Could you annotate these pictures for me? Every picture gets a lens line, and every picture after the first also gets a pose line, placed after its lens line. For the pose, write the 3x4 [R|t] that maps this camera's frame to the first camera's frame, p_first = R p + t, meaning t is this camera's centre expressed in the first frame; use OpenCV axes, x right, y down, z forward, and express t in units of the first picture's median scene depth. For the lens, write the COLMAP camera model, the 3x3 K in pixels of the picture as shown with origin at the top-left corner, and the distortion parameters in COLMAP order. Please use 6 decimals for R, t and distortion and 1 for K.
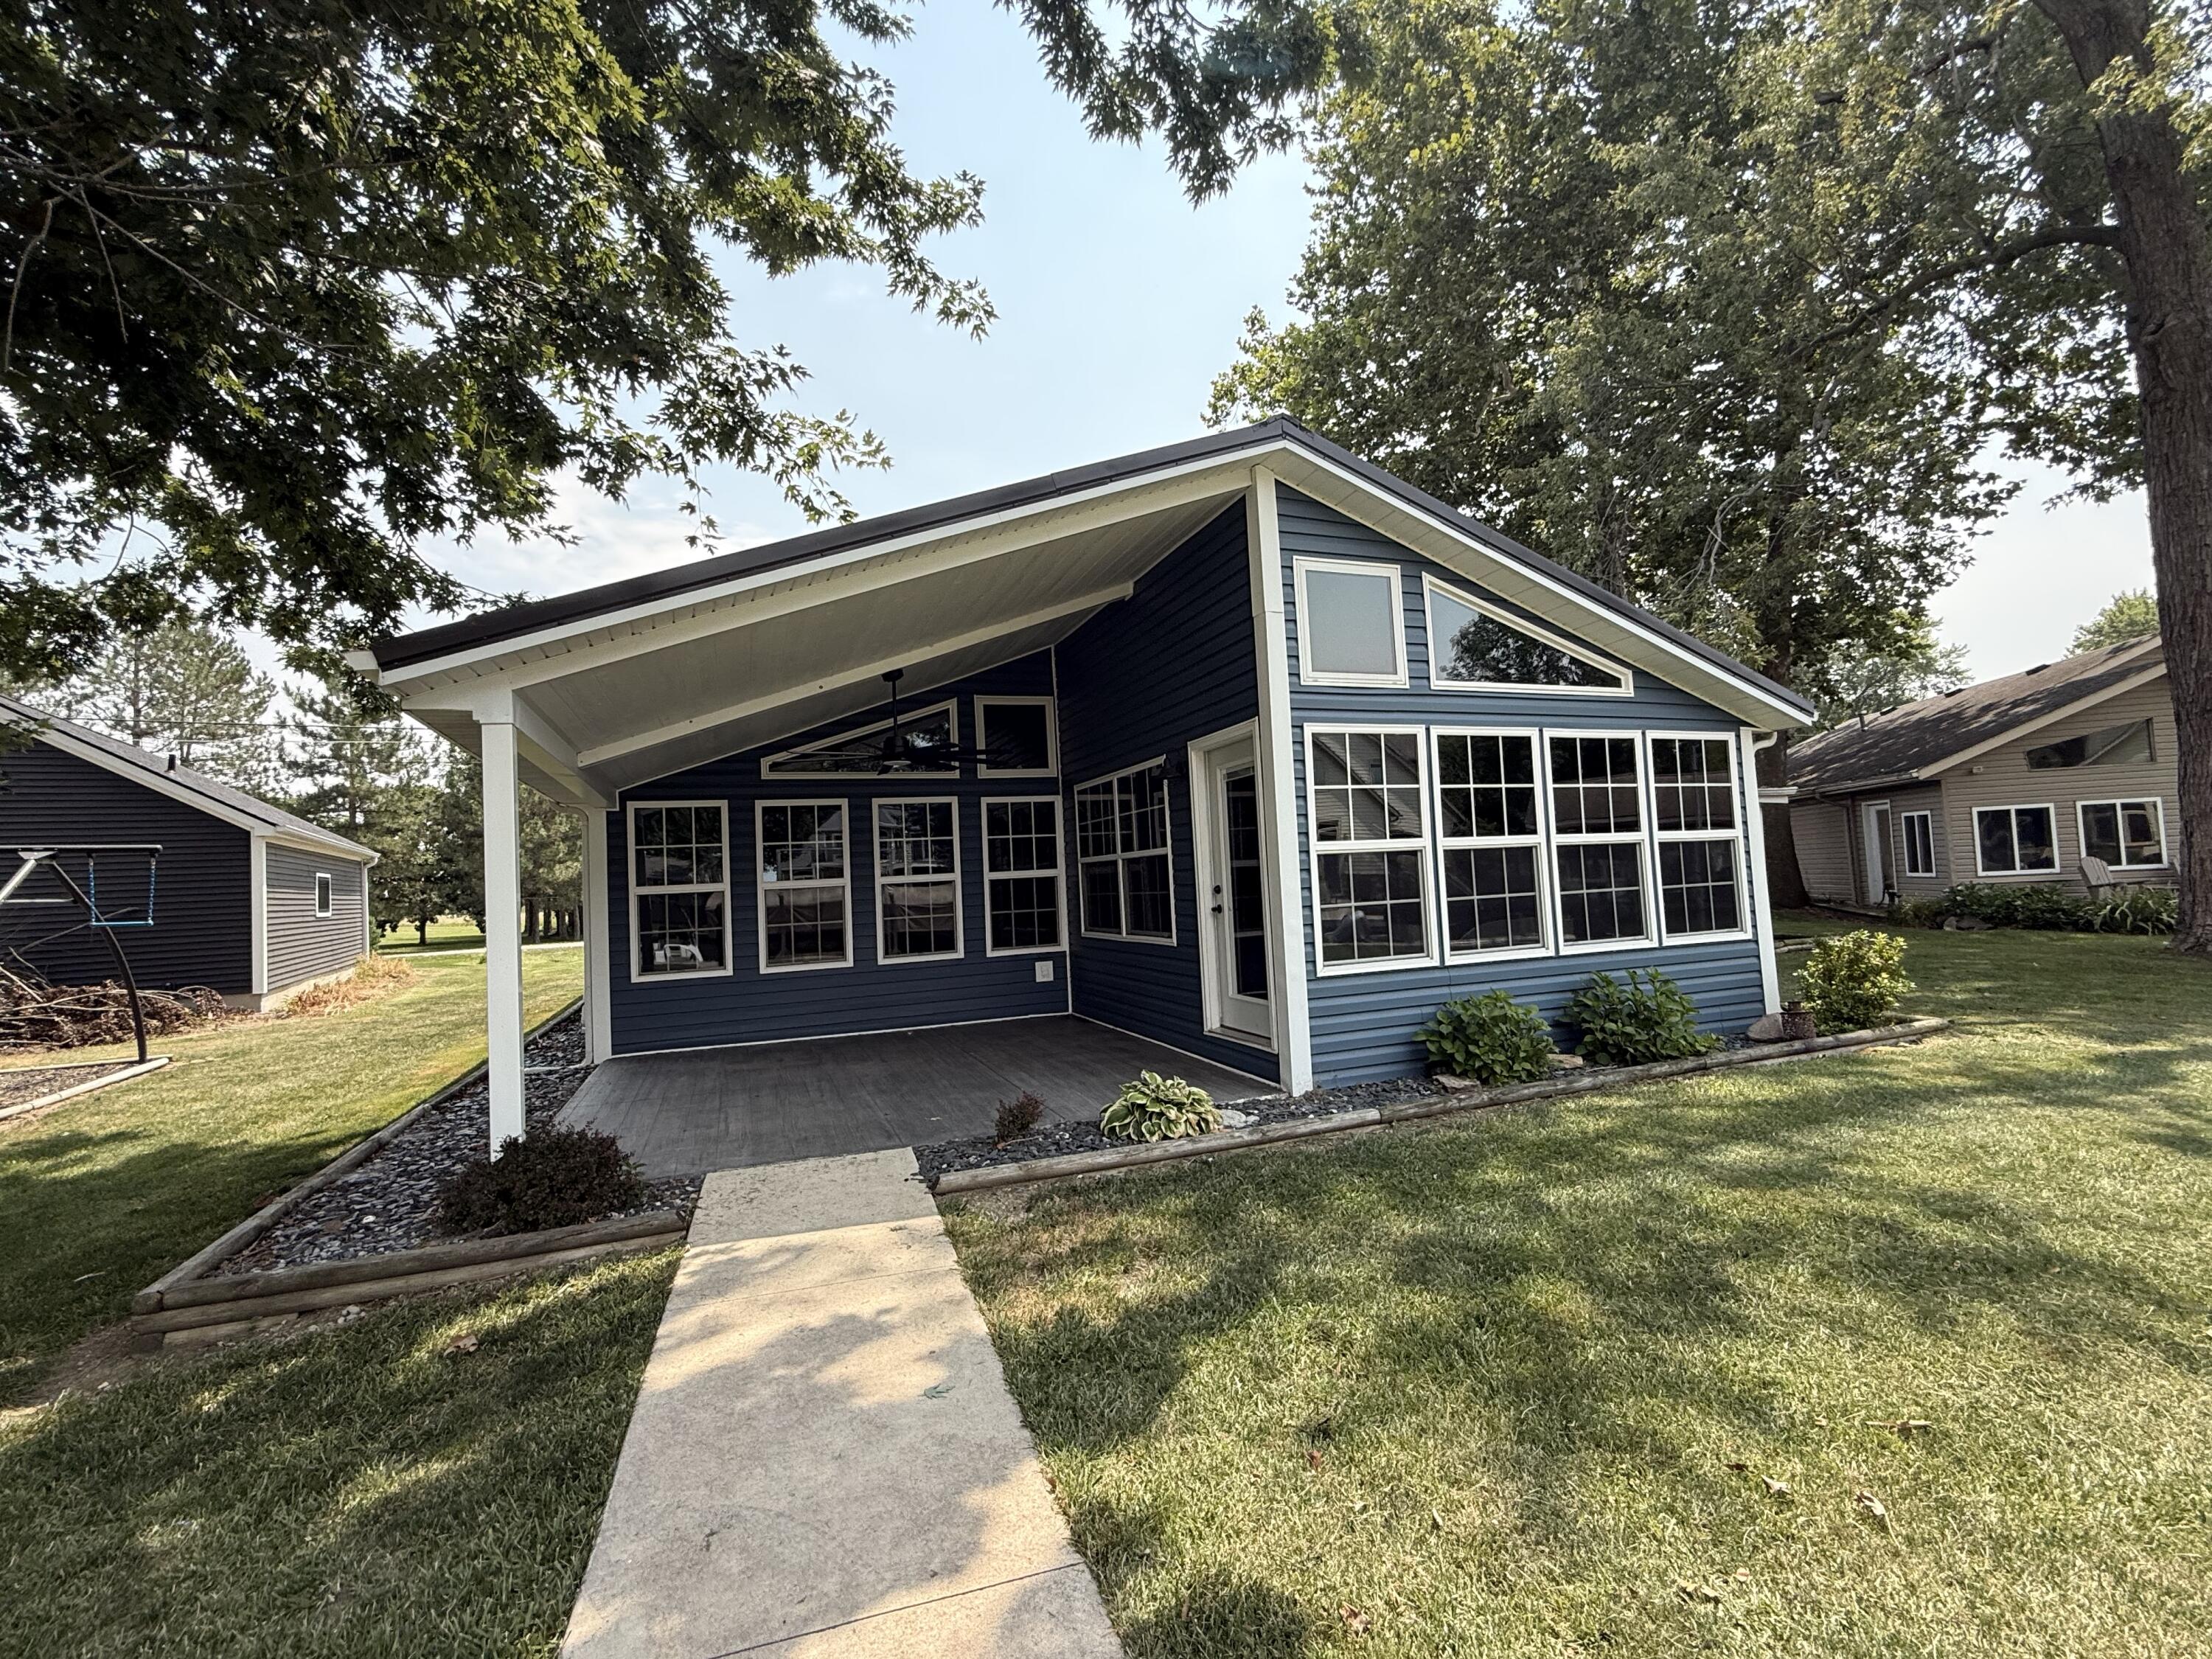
lens RADIAL K [[979.3, 0, 1099.2], [0, 979.3, 808.9], [0, 0, 1]] dist [0.013335, 0.000195]
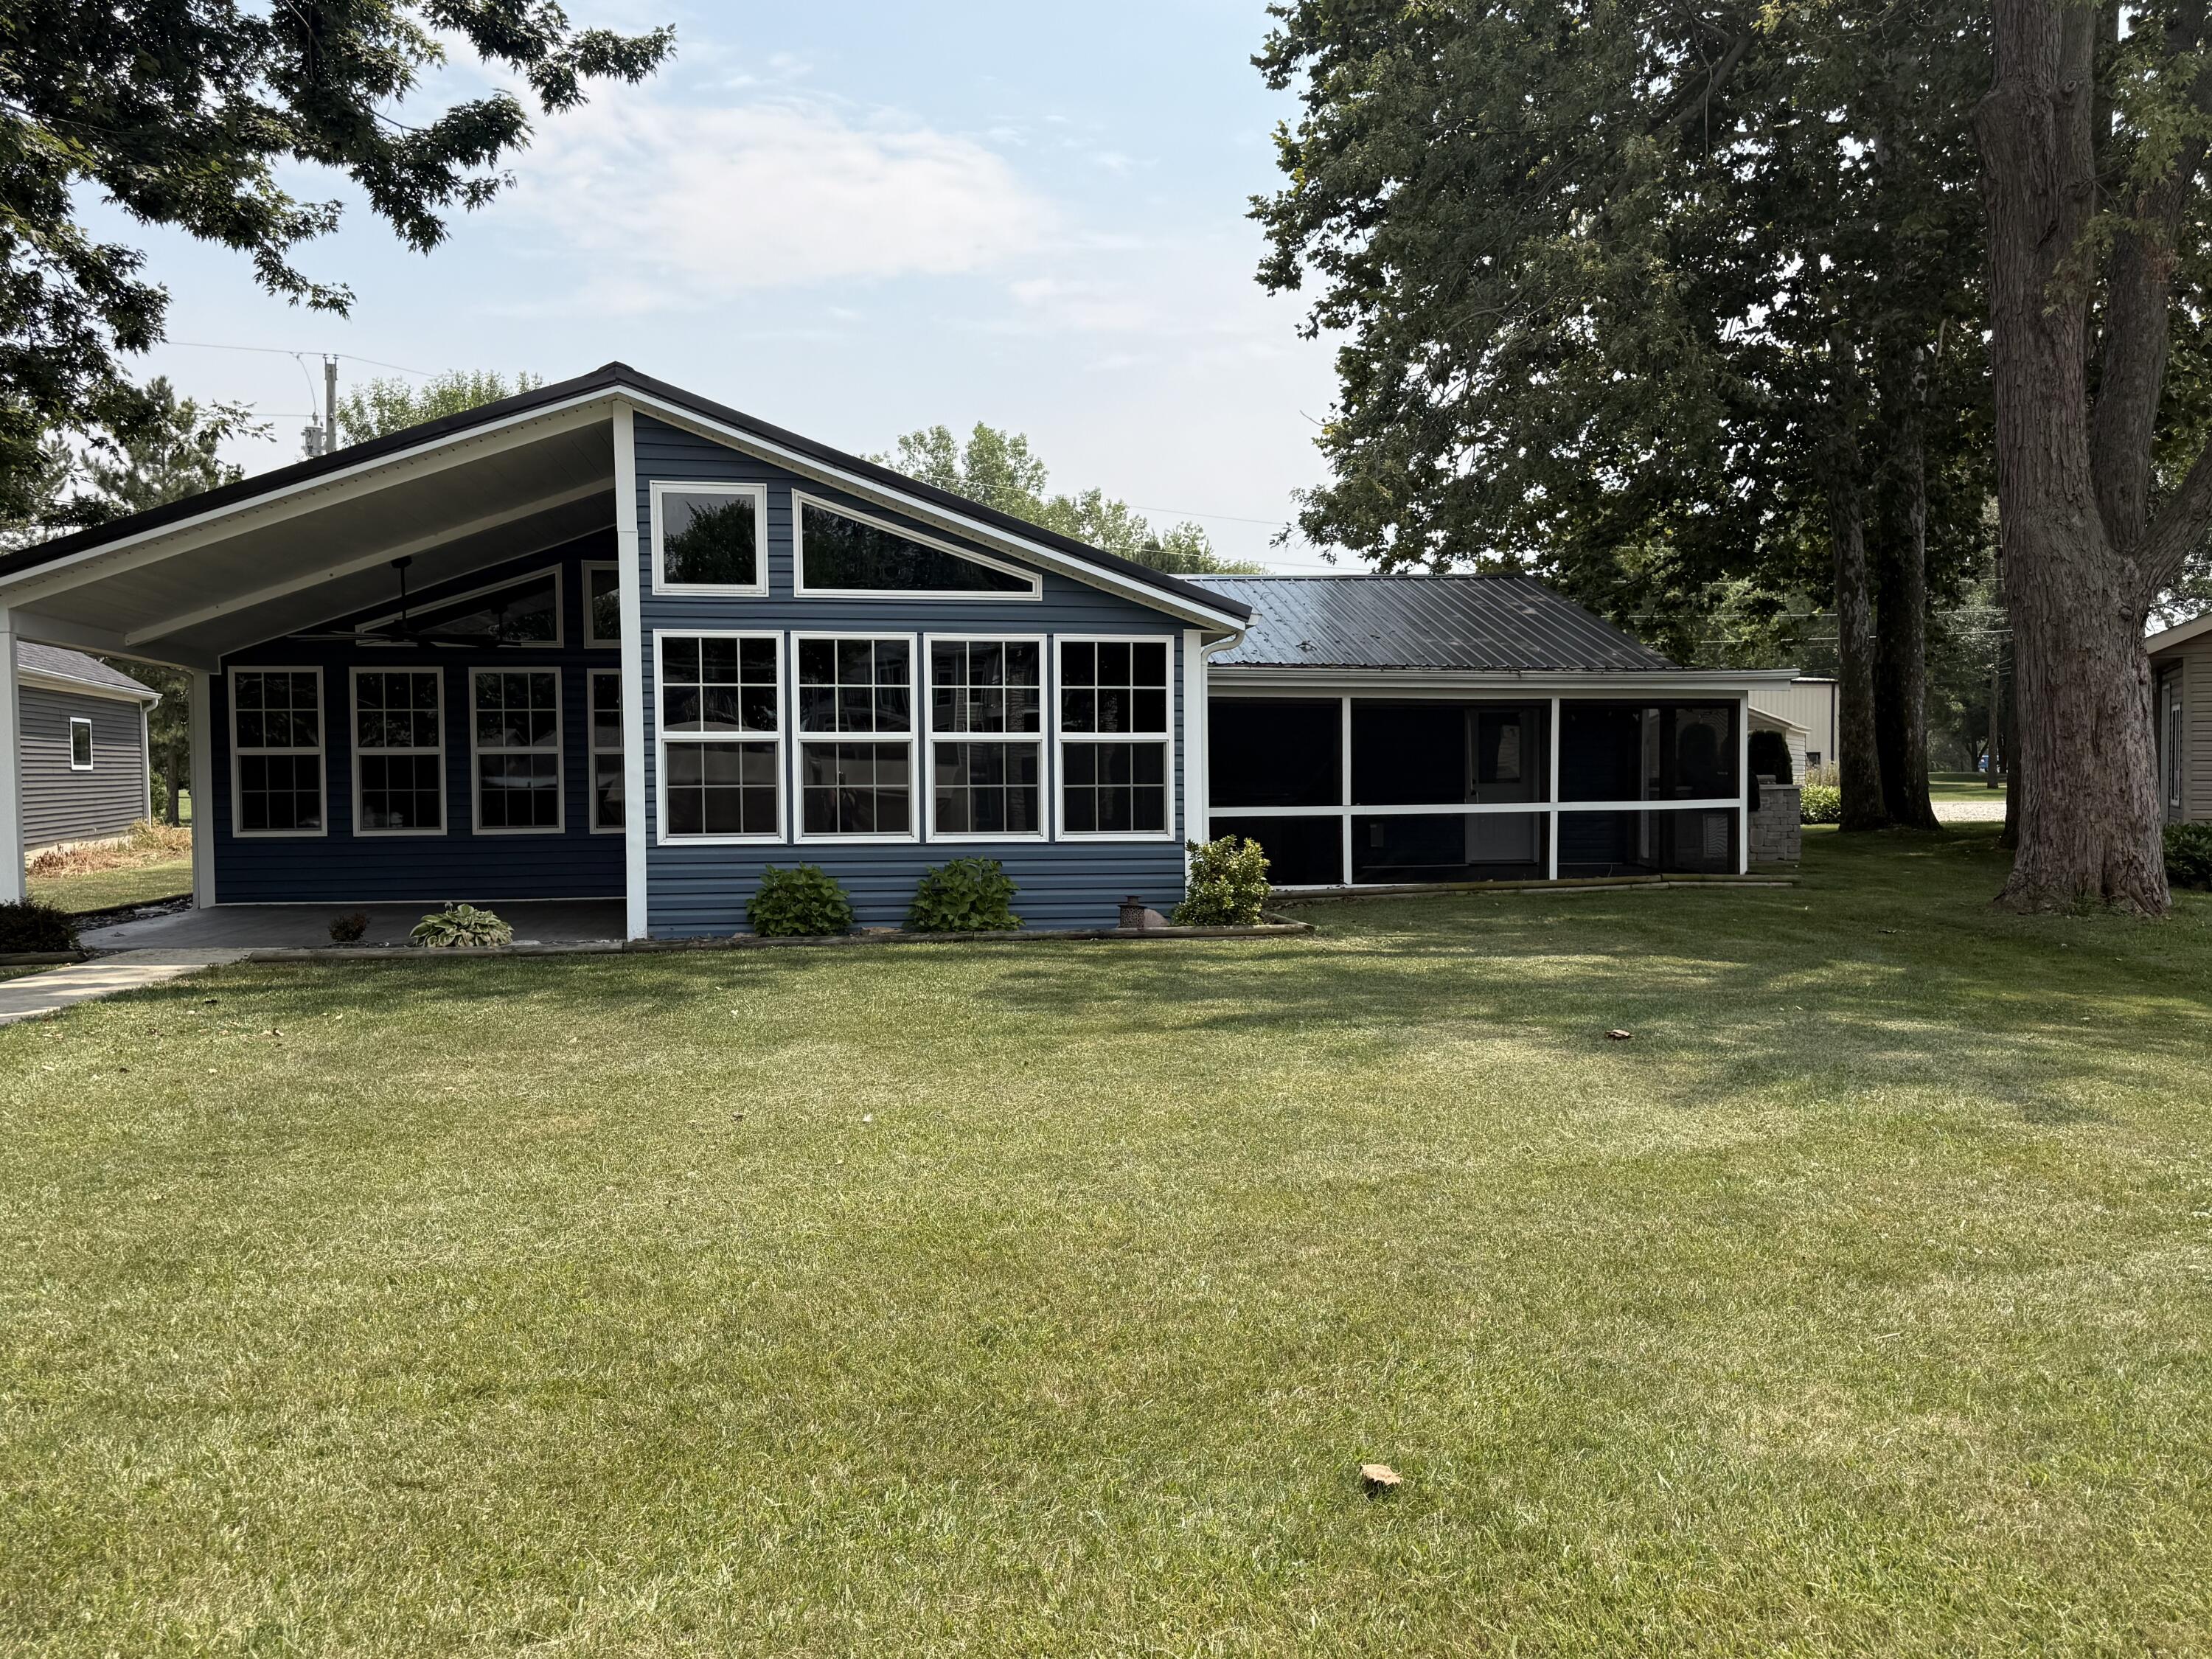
lens RADIAL K [[1756.2, 0, 1112.7], [0, 1756.2, 843.6], [0, 0, 1]] dist [0.004465, -0.024270]
pose [[0.981331, 0.049769, -0.185778, 1.012349], [-0.027859, 0.992535, 0.118736, -0.085932], [0.190300, -0.111344, 0.975391, -0.844403]]
